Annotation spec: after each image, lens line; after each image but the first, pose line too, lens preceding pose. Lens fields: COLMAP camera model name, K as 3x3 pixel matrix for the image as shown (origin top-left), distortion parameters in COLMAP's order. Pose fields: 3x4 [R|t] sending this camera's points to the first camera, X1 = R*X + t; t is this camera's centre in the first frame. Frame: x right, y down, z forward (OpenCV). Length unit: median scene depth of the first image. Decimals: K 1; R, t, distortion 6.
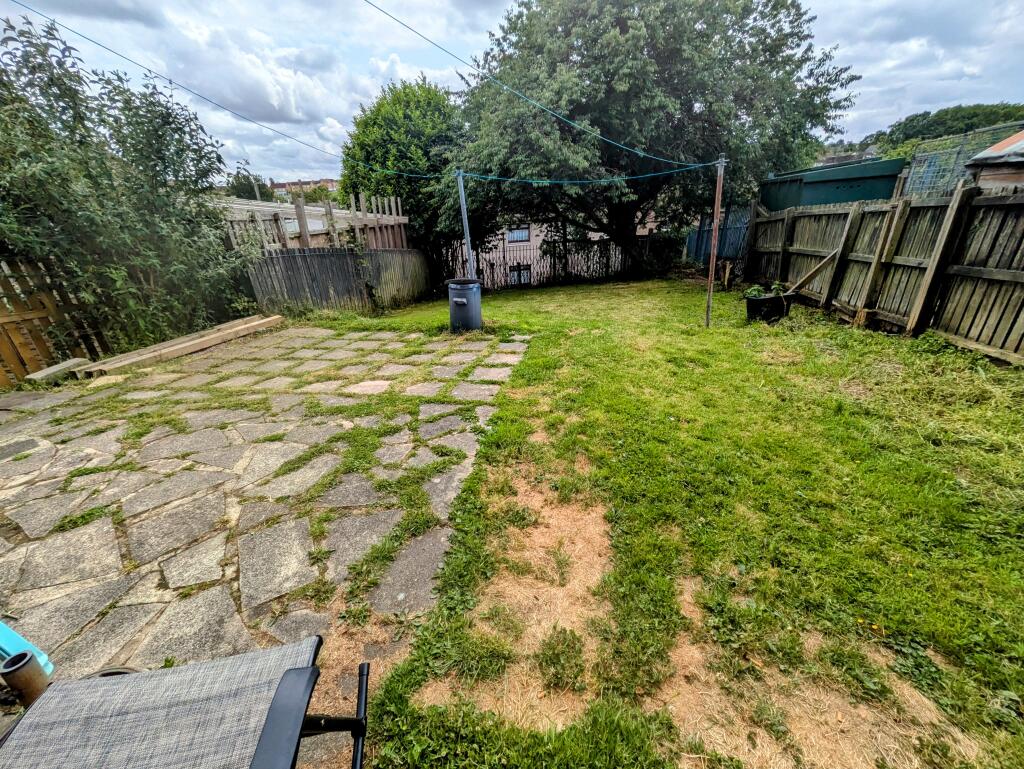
lens RADIAL K [[405.6, 0, 510.2], [0, 405.6, 388.7], [0, 0, 1]] dist [-0.000118, -0.000912]
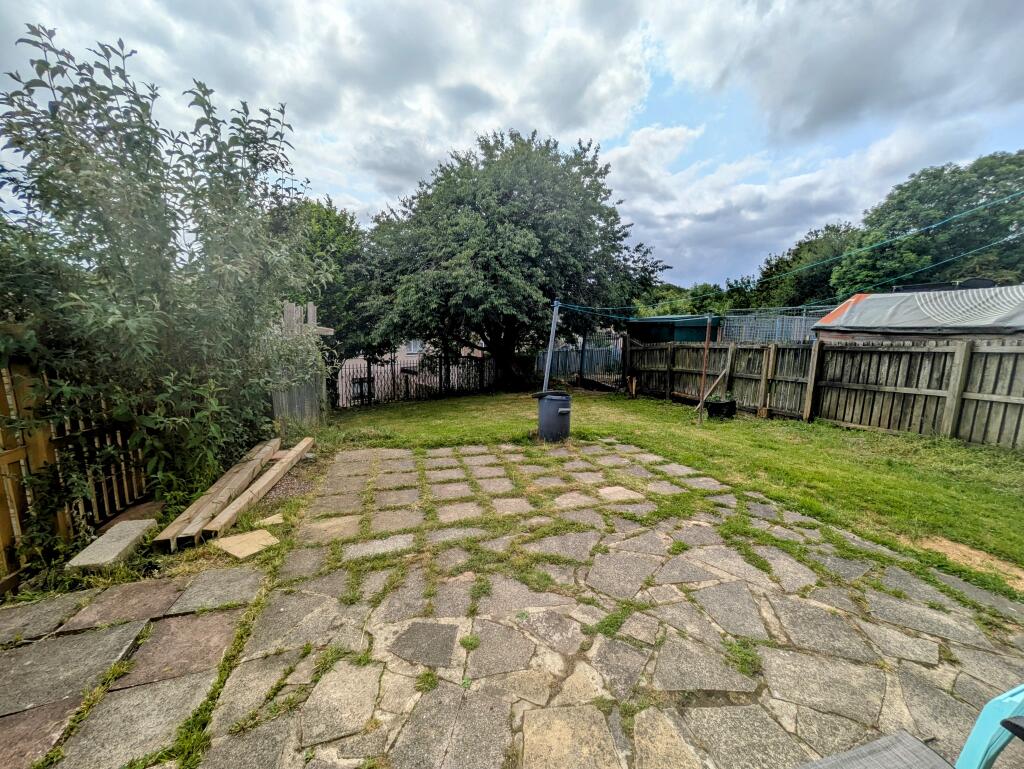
lens RADIAL K [[405.6, 0, 510.1], [0, 405.6, 389.8], [0, 0, 1]] dist [-0.000118, -0.000912]
pose [[0.871588, -0.007225, 0.490186, -0.996543], [0.135609, 0.964429, -0.226909, -0.056186], [-0.471110, 0.264245, 0.841564, 0.177917]]
